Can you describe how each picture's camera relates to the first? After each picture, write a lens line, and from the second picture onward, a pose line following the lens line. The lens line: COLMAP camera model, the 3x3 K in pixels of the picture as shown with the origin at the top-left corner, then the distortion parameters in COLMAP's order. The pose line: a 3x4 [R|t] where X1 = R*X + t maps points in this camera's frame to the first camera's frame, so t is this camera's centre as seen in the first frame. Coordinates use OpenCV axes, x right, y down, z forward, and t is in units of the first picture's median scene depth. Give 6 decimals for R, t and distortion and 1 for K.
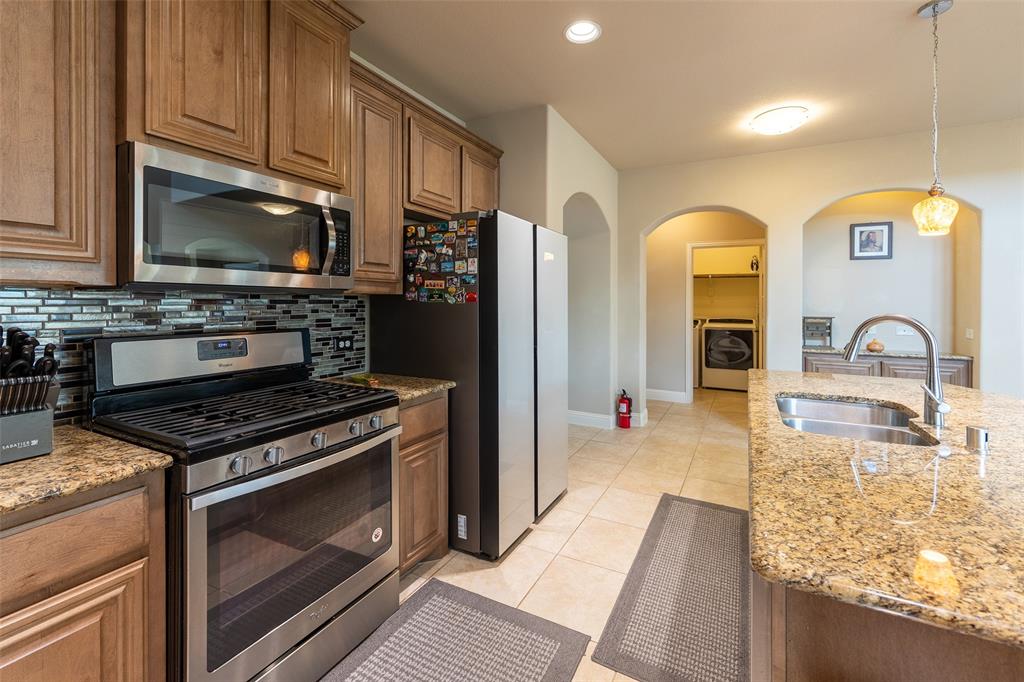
lens RADIAL K [[412.5, 0, 513.8], [0, 412.5, 303.4], [0, 0, 1]] dist [0.002763, 0.000073]
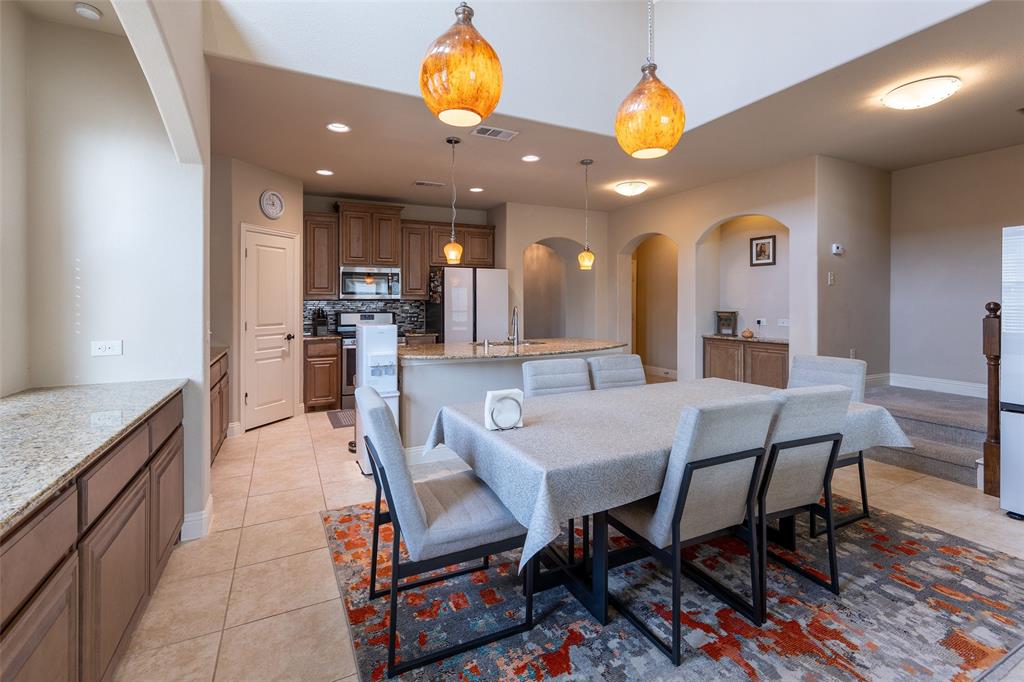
lens RADIAL K [[432.6, 0, 513.9], [0, 432.6, 301.5], [0, 0, 1]] dist [-0.000768, 0.000046]
pose [[0.811103, -0.011803, -0.584784, 1.034175], [0.005737, 0.999909, -0.012224, 0.014422], [0.584875, 0.006560, 0.811097, -0.519165]]
